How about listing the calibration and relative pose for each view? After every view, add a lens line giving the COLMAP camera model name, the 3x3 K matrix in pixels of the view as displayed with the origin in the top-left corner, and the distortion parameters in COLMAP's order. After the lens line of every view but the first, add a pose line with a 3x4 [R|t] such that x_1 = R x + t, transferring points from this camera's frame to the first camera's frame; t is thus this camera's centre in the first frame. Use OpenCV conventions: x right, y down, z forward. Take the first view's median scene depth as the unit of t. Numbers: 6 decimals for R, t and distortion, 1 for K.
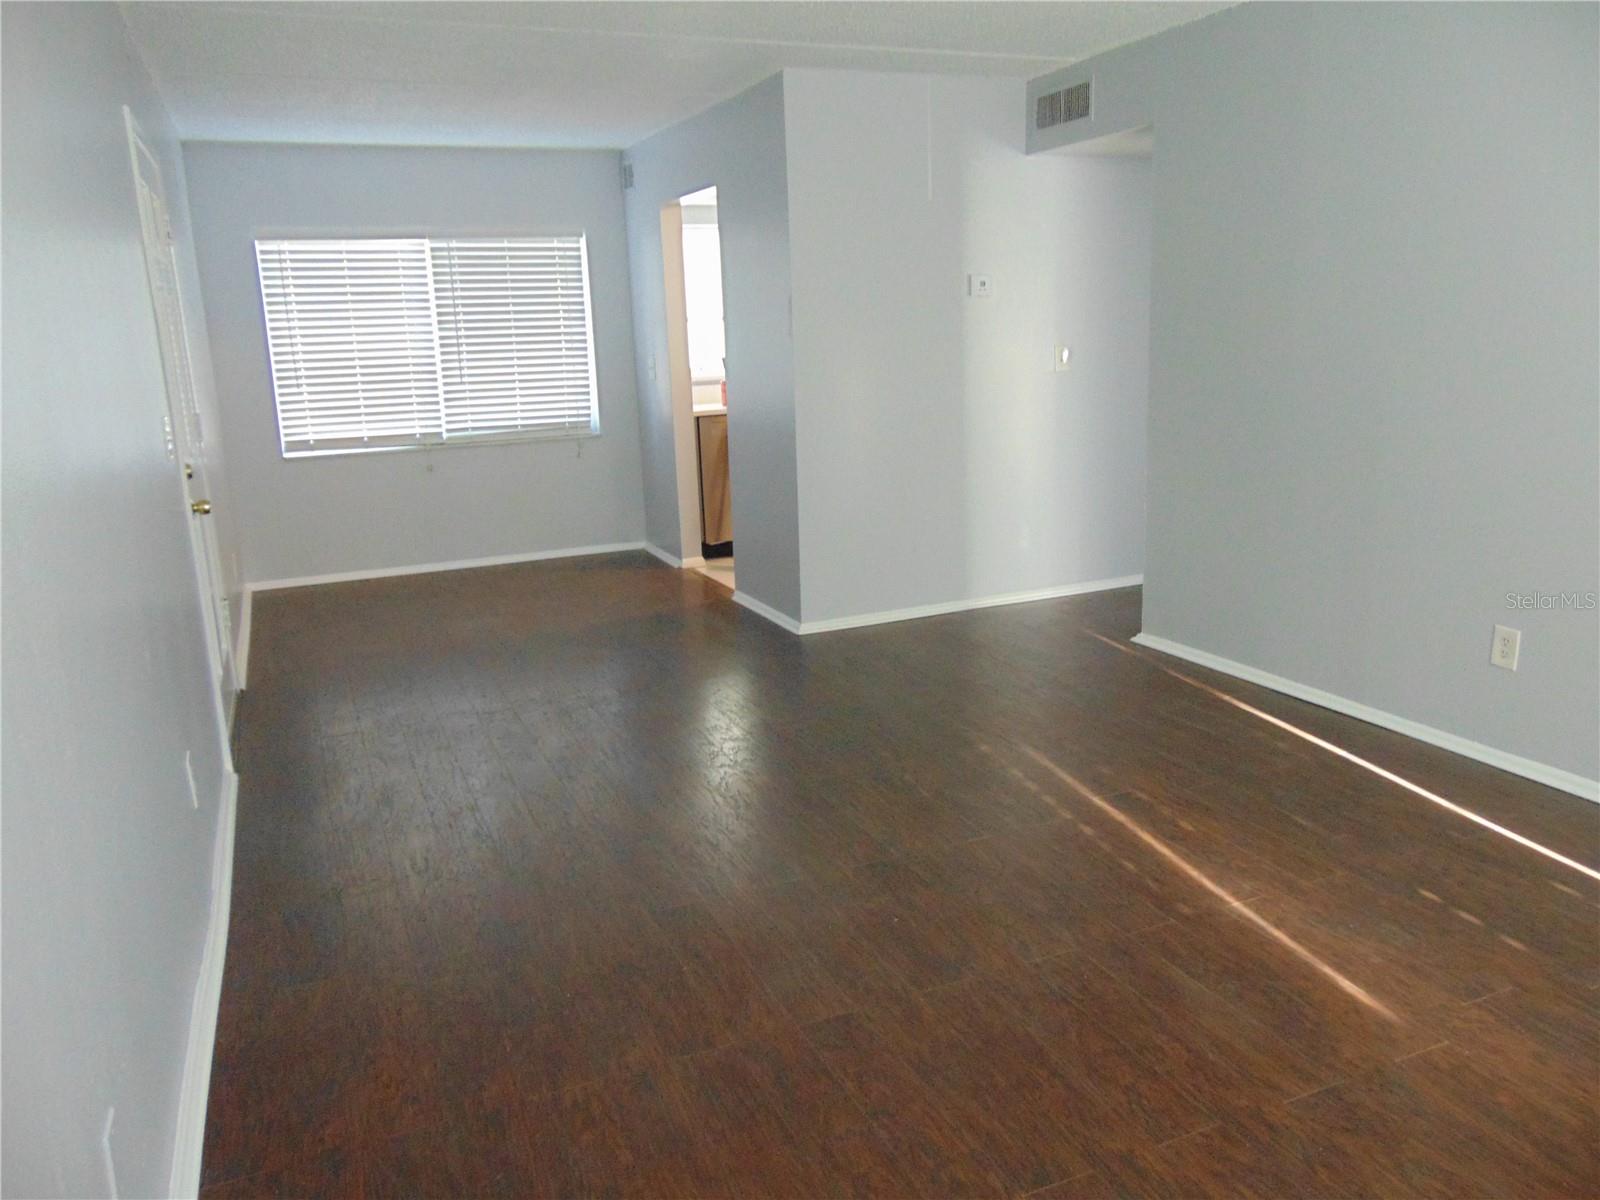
lens RADIAL K [[1179.0, 0, 803.9], [0, 1179.0, 587.3], [0, 0, 1]] dist [-0.013076, 0.035218]
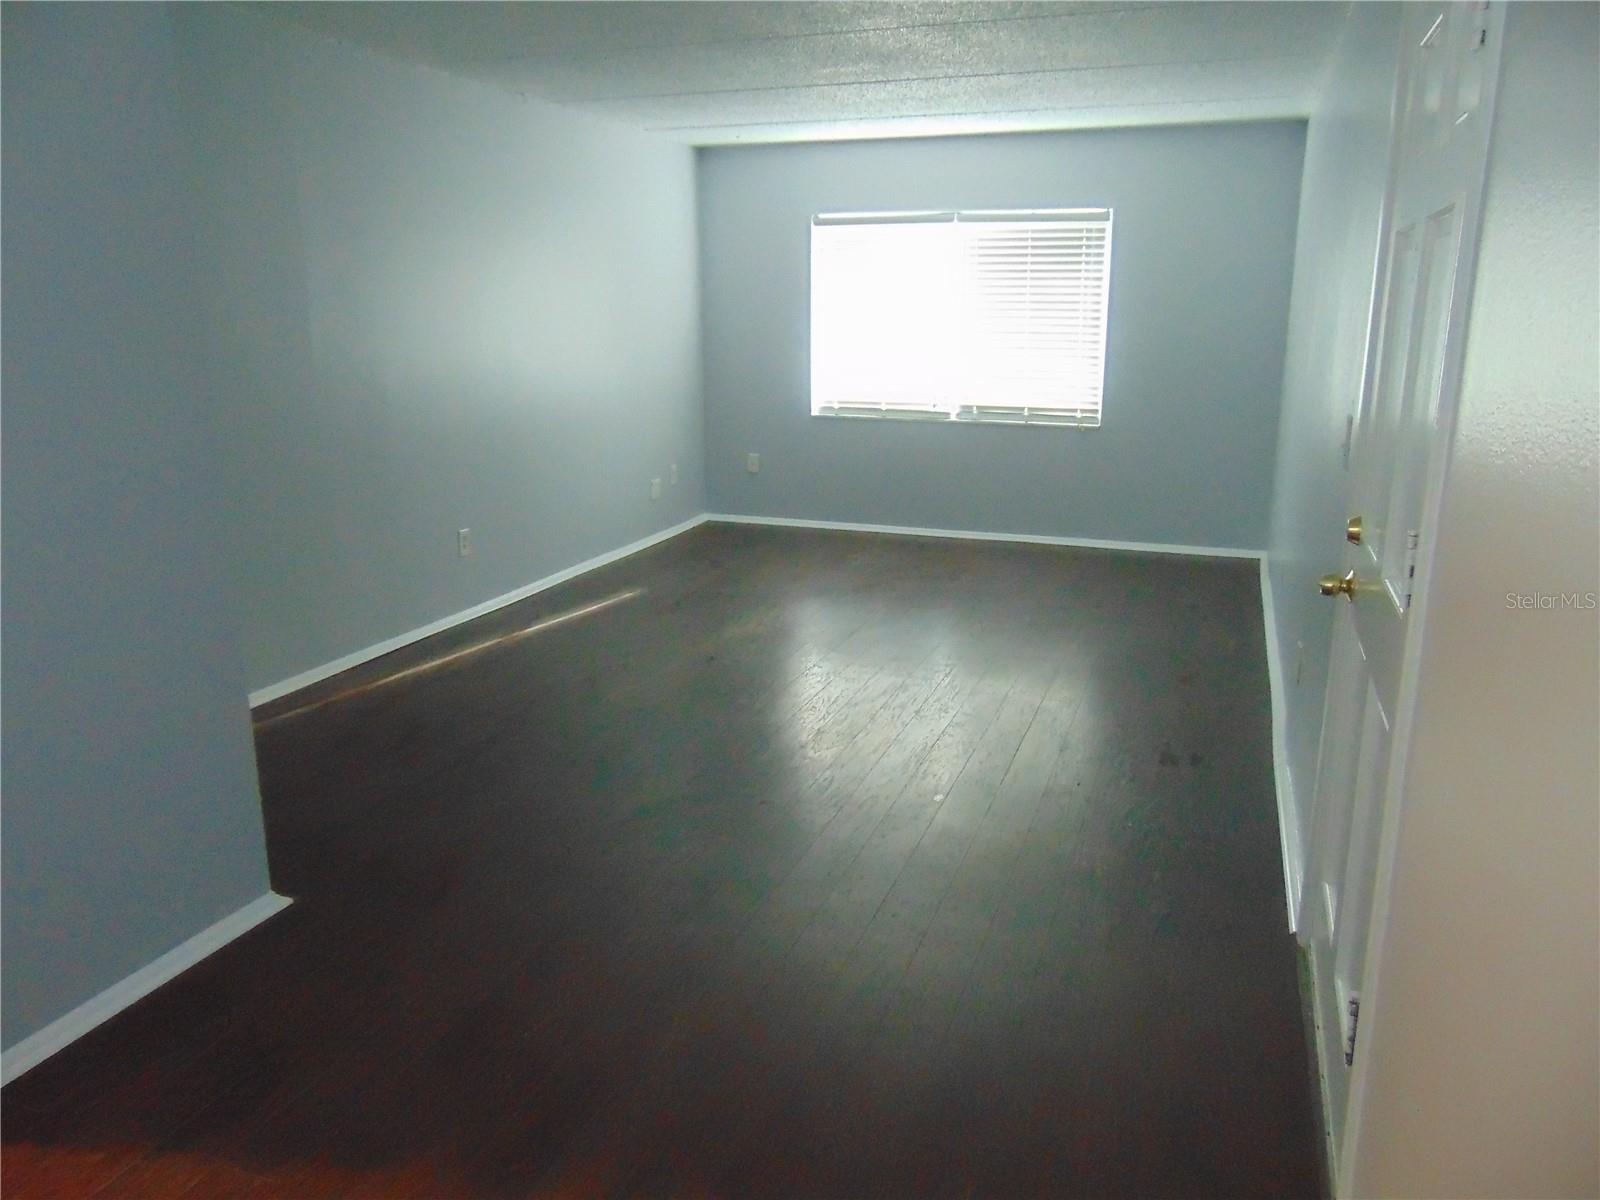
lens RADIAL K [[1179.0, 0, 803.9], [0, 1179.0, 587.3], [0, 0, 1]] dist [-0.013076, 0.035218]
pose [[0.732675, 0.195156, -0.651998, 0.204175], [-0.181914, 0.979305, 0.088702, -0.029230], [0.655816, 0.053618, 0.753014, 0.090469]]
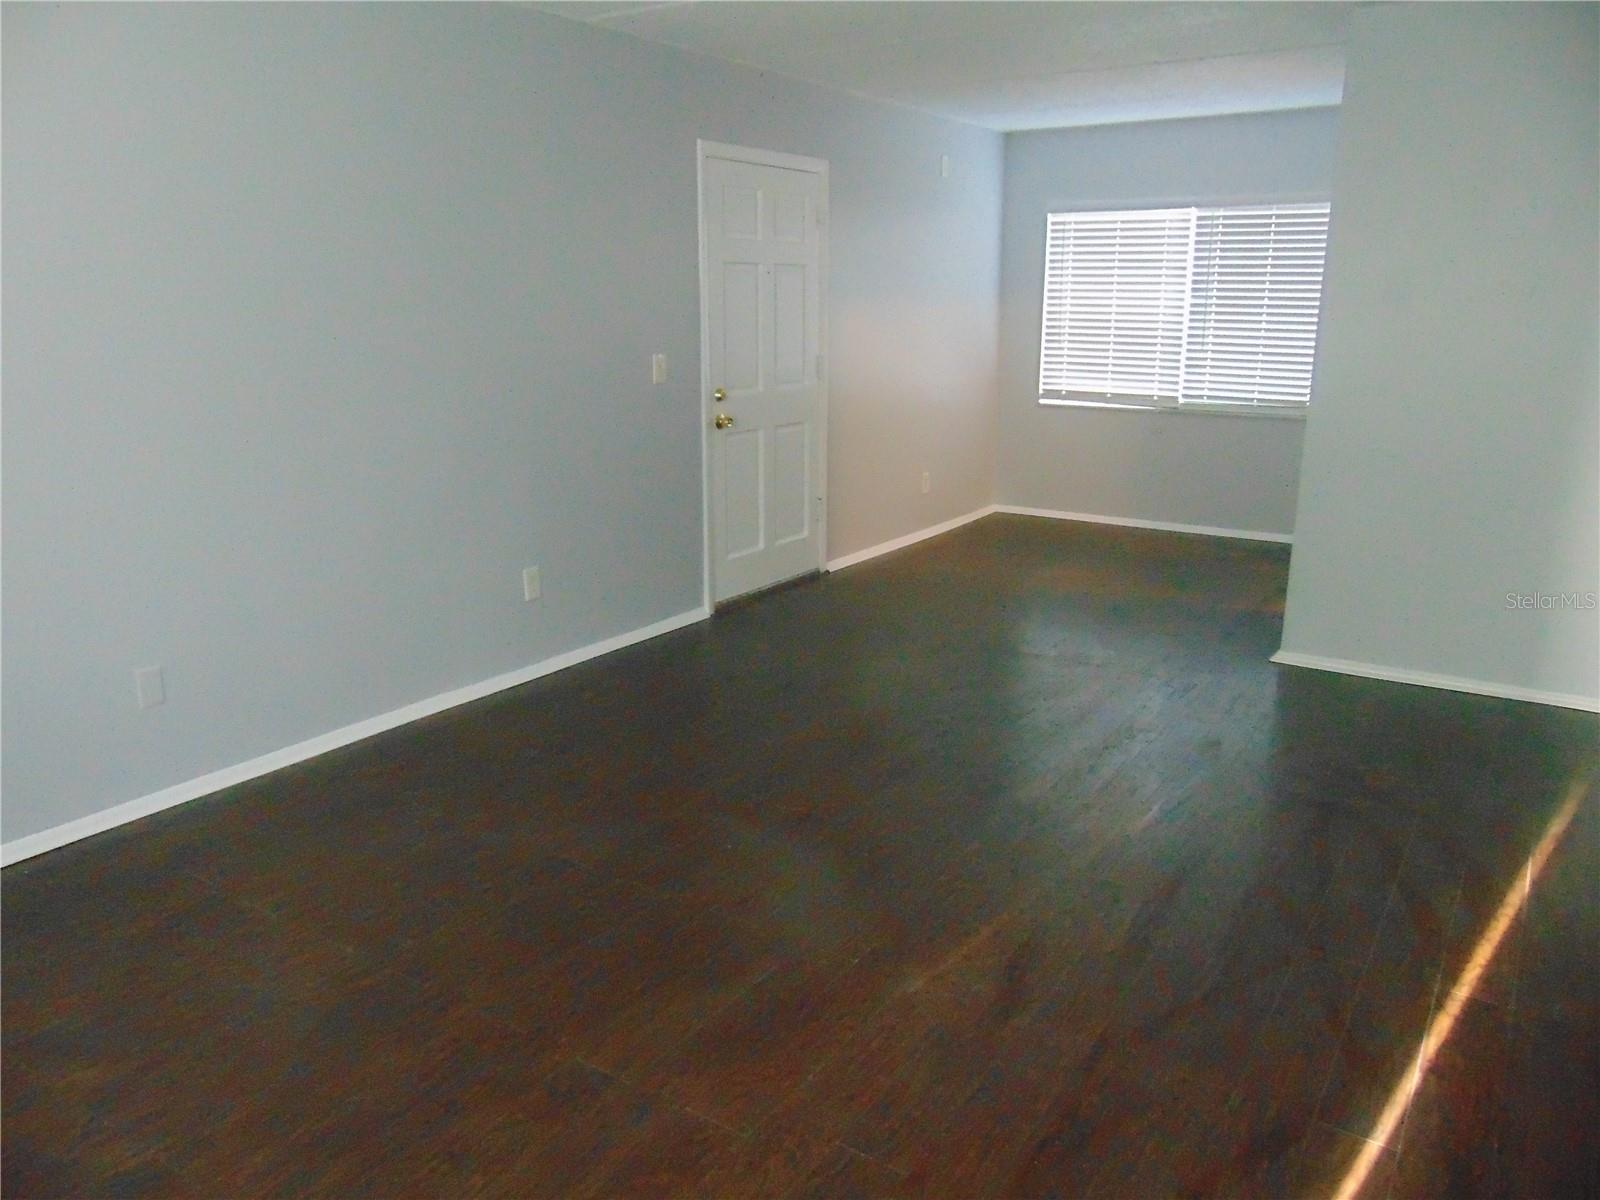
lens RADIAL K [[1179.0, 0, 803.9], [0, 1179.0, 587.3], [0, 0, 1]] dist [-0.013076, 0.035218]
pose [[0.543964, 0.238449, -0.804516, 0.398048], [-0.209362, 0.967019, 0.145056, -0.053558], [0.812571, 0.089530, 0.575946, 0.161564]]
